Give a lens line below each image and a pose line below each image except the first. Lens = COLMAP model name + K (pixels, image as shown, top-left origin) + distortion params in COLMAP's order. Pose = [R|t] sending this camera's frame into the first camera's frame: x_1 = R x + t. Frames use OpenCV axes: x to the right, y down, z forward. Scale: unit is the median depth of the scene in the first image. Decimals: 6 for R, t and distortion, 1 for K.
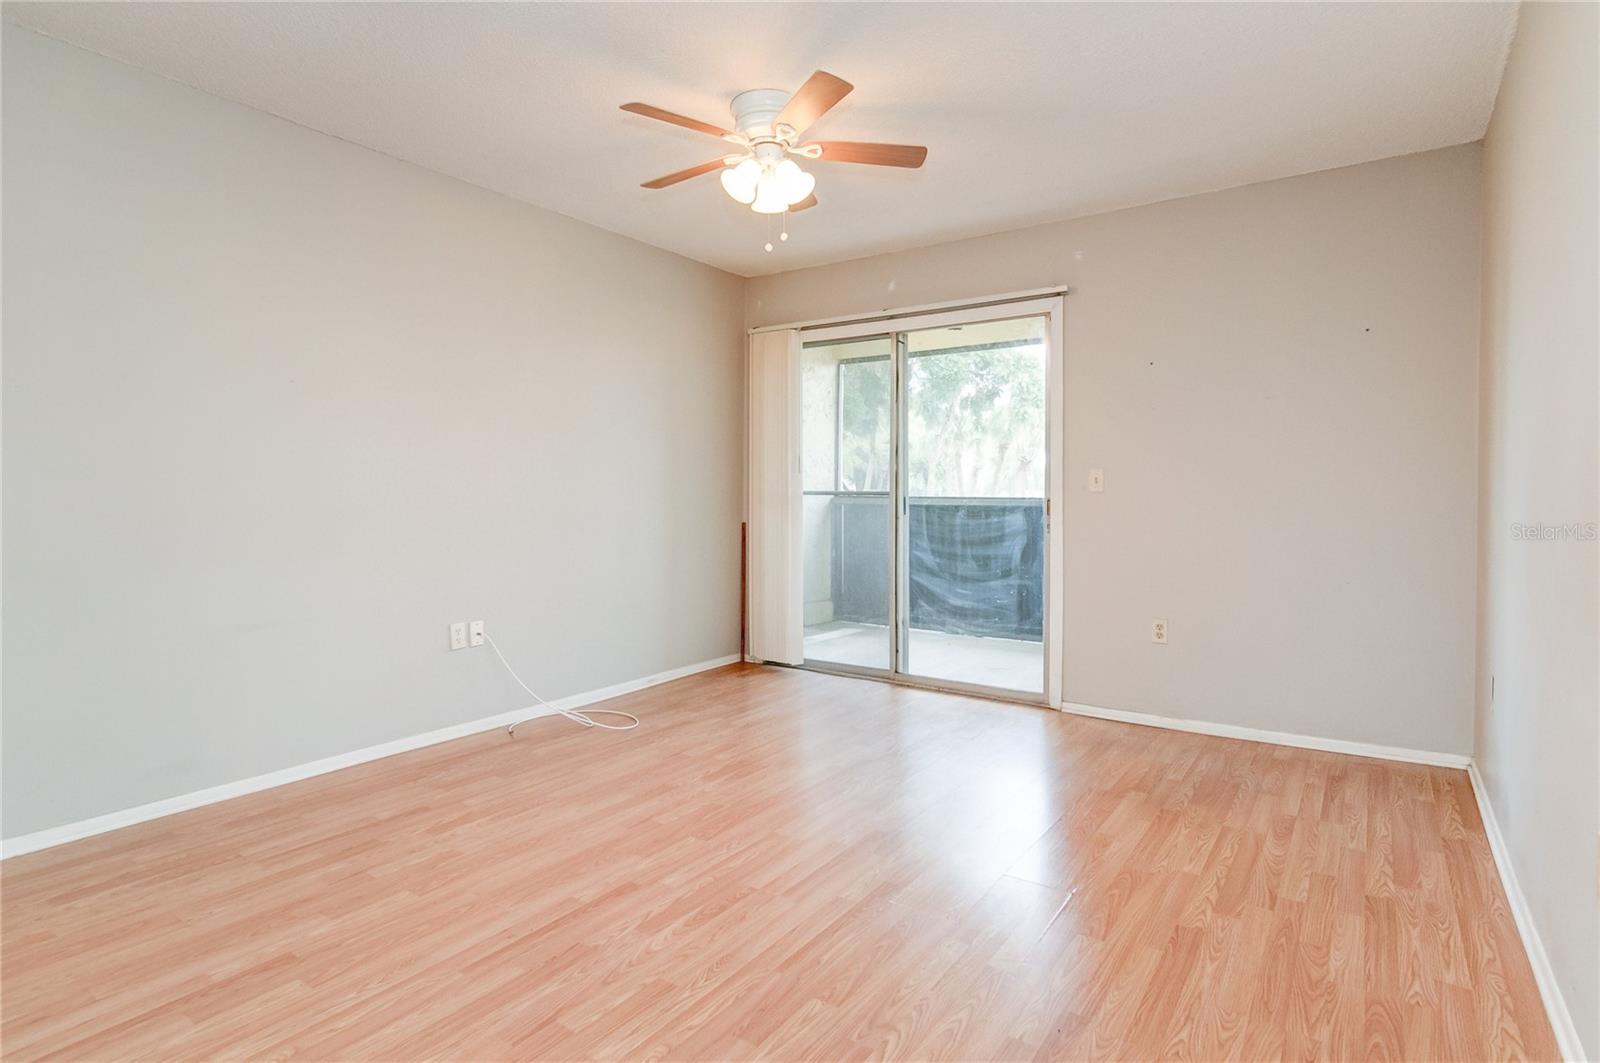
lens RADIAL K [[816.9, 0, 801.9], [0, 816.9, 505.8], [0, 0, 1]] dist [-0.001428, 0.000161]
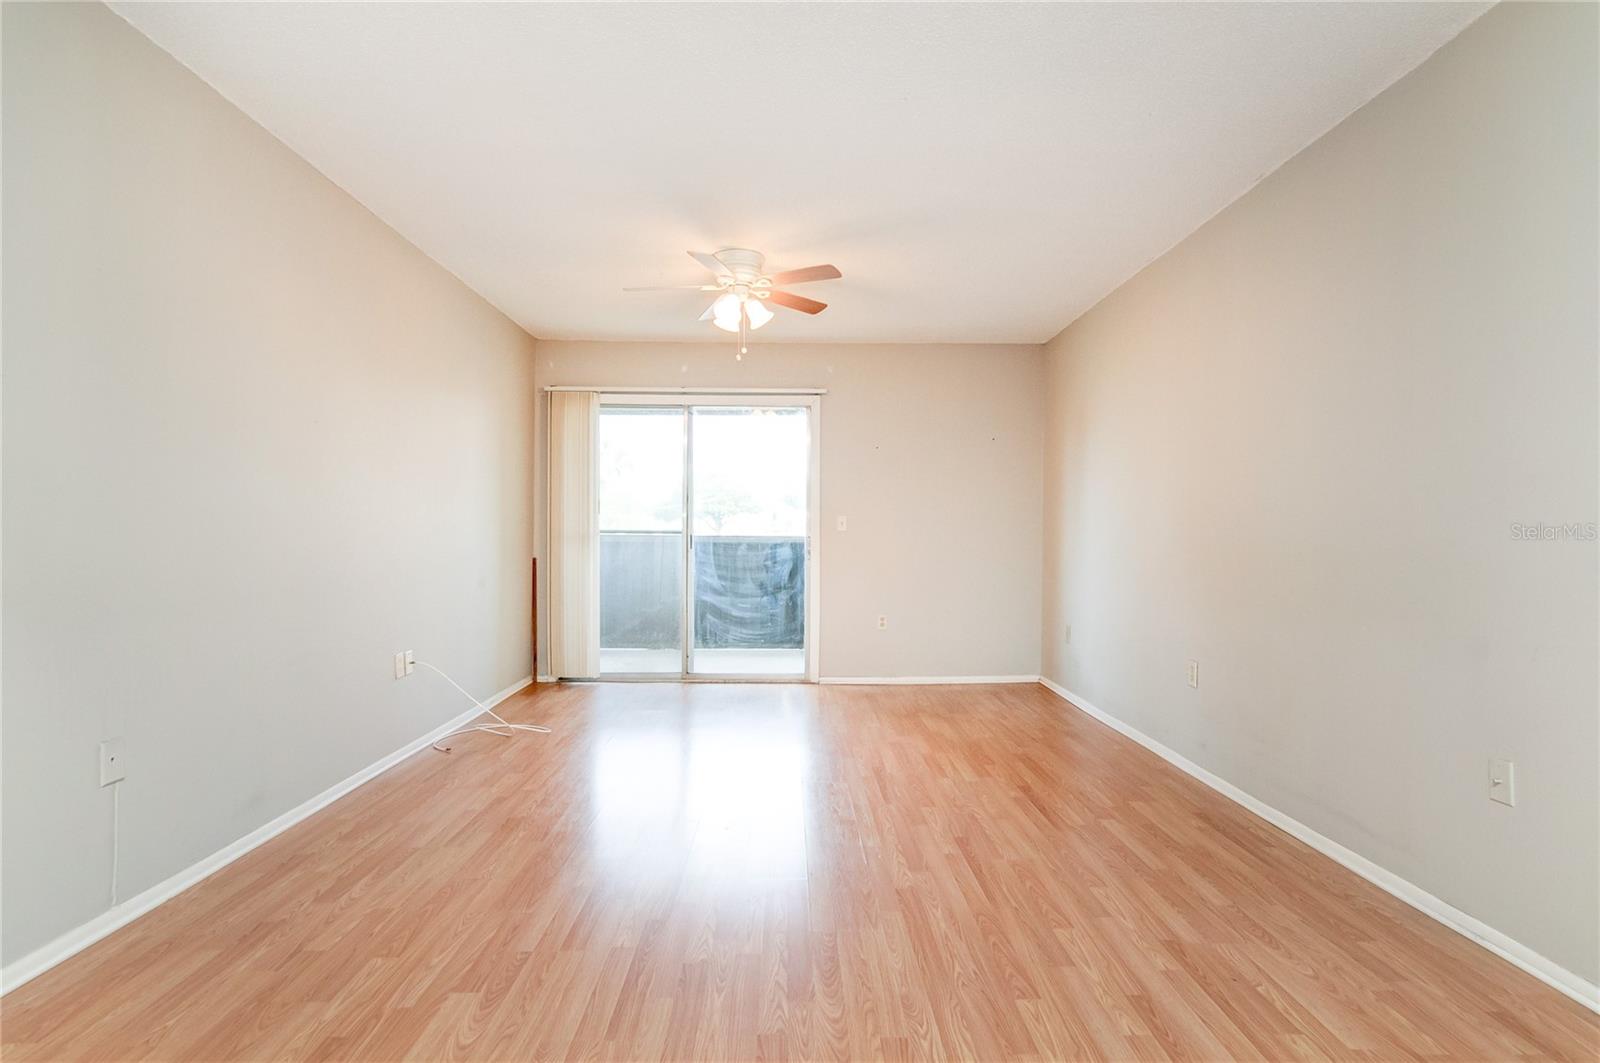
lens RADIAL K [[816.0, 0, 791.2], [0, 816.0, 537.4], [0, 0, 1]] dist [-0.001722, -0.000354]
pose [[0.812082, -0.000769, 0.583543, -0.508130], [0.007086, 0.999938, -0.008544, 0.005373], [-0.583501, 0.011073, 0.812037, -0.126646]]
